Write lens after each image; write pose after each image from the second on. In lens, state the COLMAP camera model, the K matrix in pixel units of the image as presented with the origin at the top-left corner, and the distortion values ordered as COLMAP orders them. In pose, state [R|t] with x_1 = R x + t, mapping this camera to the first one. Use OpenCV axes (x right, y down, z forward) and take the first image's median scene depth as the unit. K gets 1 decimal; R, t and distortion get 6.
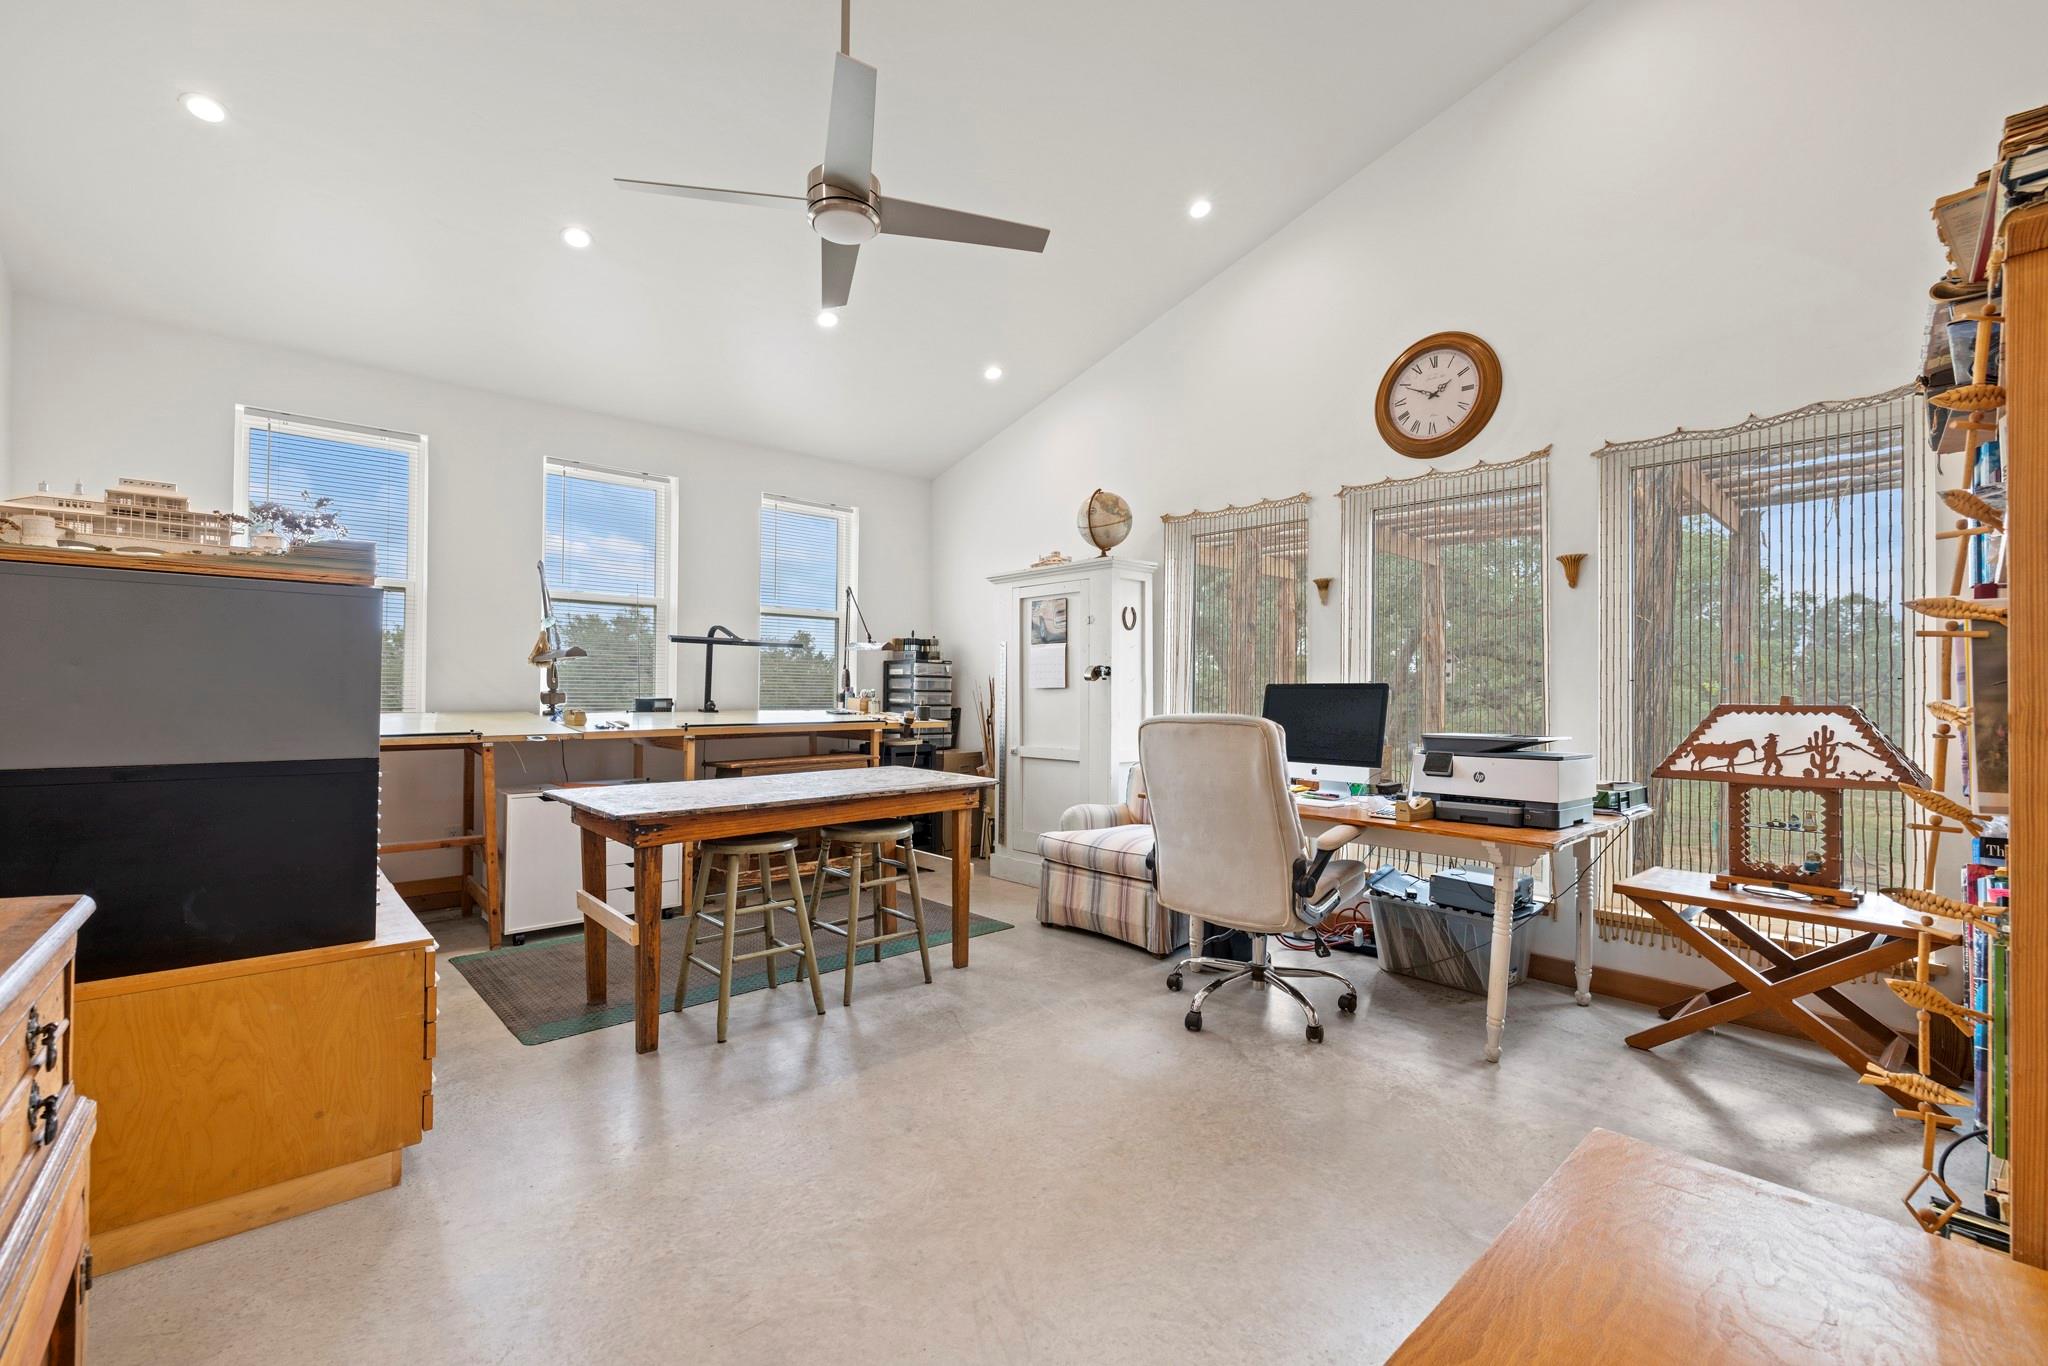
lens RADIAL K [[858.6, 0, 1024.0], [0, 858.6, 683.0], [0, 0, 1]] dist [0.001245, 0.000089]
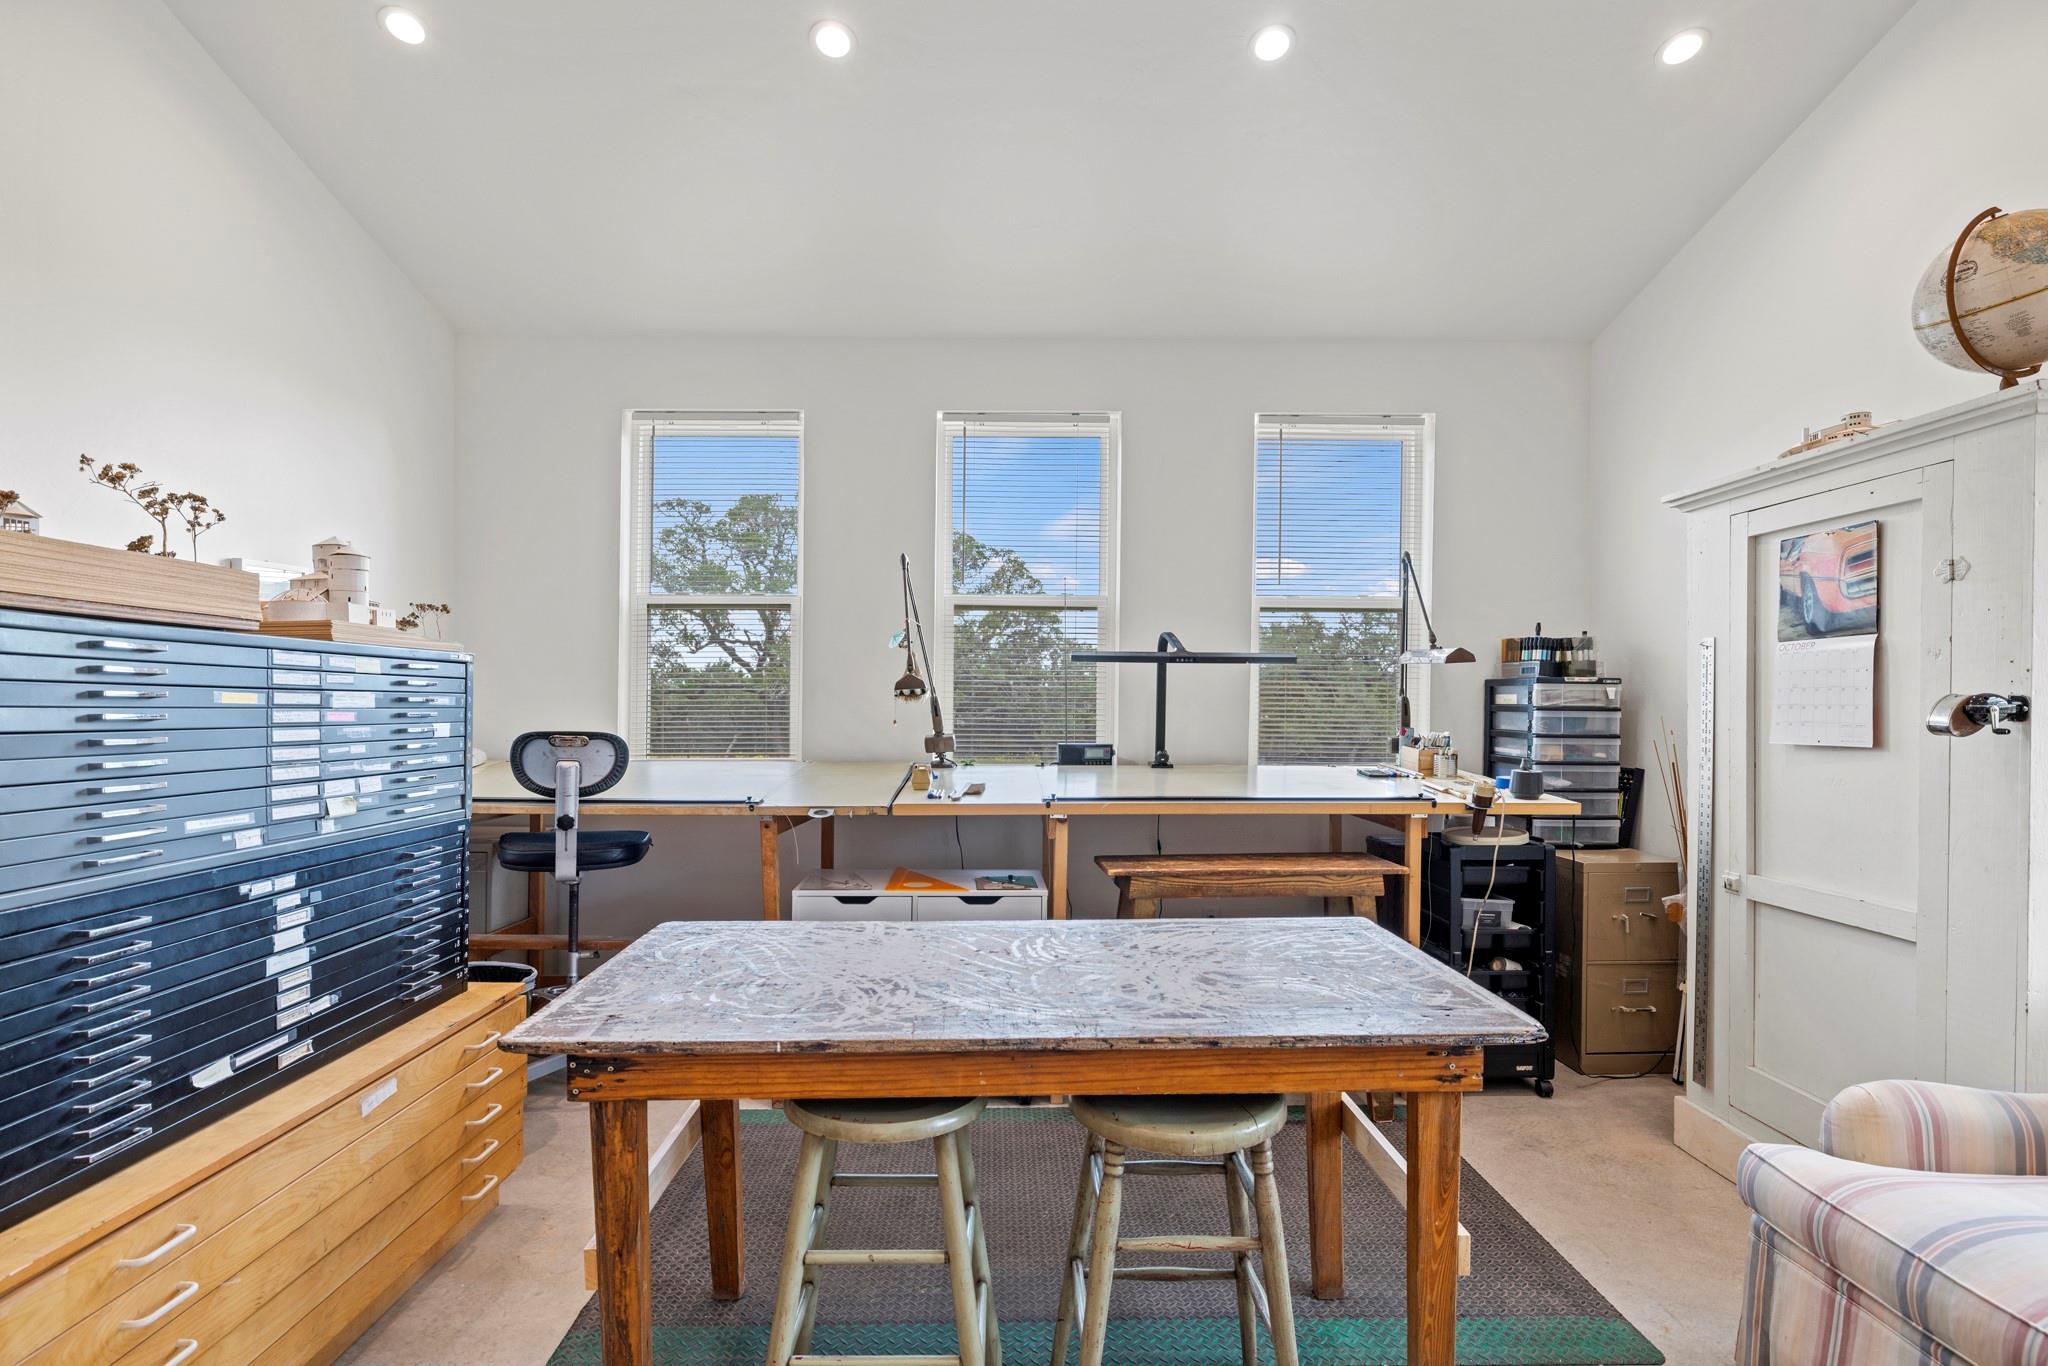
lens RADIAL K [[1021.2, 0, 1004.1], [0, 1021.2, 710.6], [0, 0, 1]] dist [0.001081, 0.000511]
pose [[0.744568, 0.001865, -0.667544, 0.059637], [0.006943, 0.999920, 0.010538, -0.018117], [0.667511, -0.012481, 0.744495, 0.355518]]
